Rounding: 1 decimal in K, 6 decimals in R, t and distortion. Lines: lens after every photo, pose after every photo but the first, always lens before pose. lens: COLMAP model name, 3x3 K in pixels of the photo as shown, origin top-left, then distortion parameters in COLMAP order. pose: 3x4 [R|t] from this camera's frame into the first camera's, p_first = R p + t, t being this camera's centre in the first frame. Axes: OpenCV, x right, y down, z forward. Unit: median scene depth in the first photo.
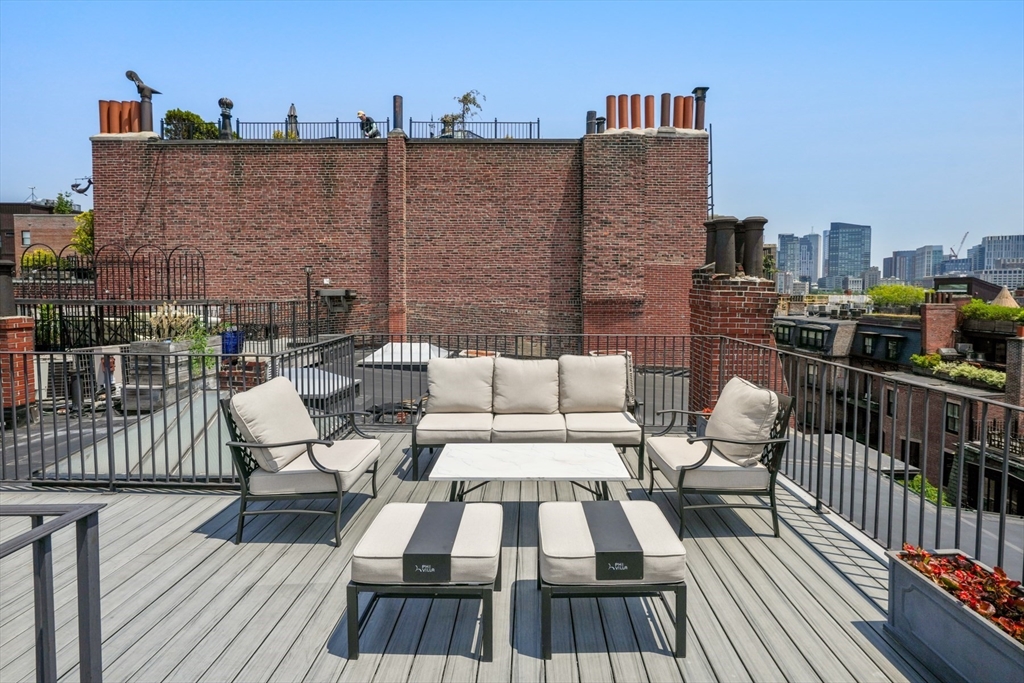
lens RADIAL K [[434.6, 0, 485.0], [0, 434.6, 305.4], [0, 0, 1]] dist [0.002136, -0.001459]
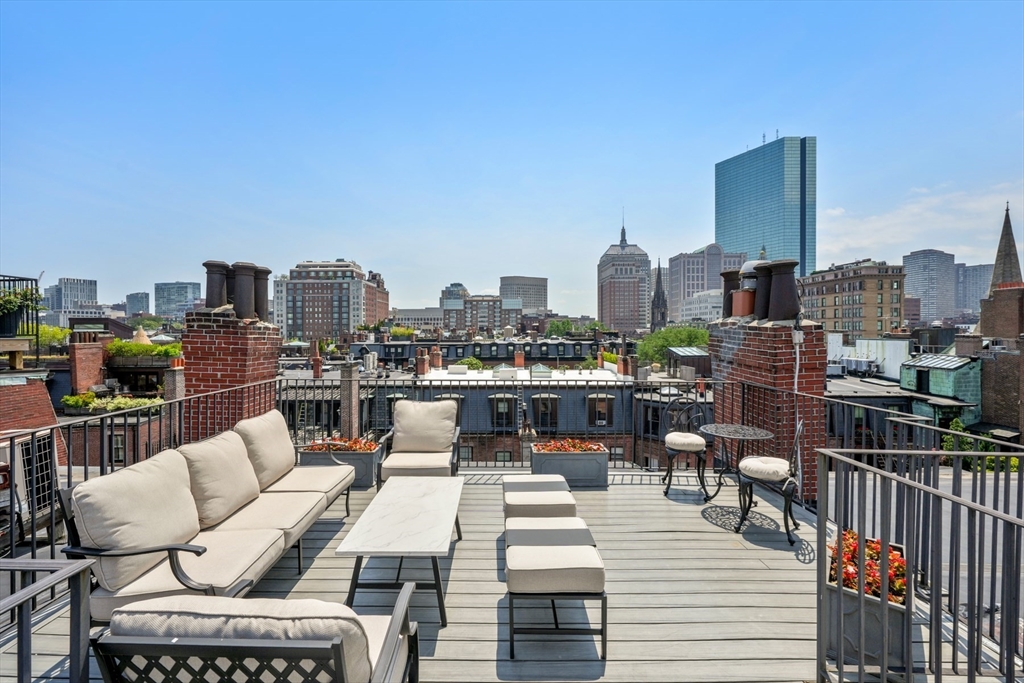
lens RADIAL K [[433.2, 0, 517.3], [0, 433.2, 334.3], [0, 0, 1]] dist [0.001824, -0.000792]
pose [[-0.016397, -0.011179, 0.999803, -0.475328], [0.036080, 0.999280, 0.011765, -0.026888], [-0.999214, 0.036266, -0.015982, 0.396856]]
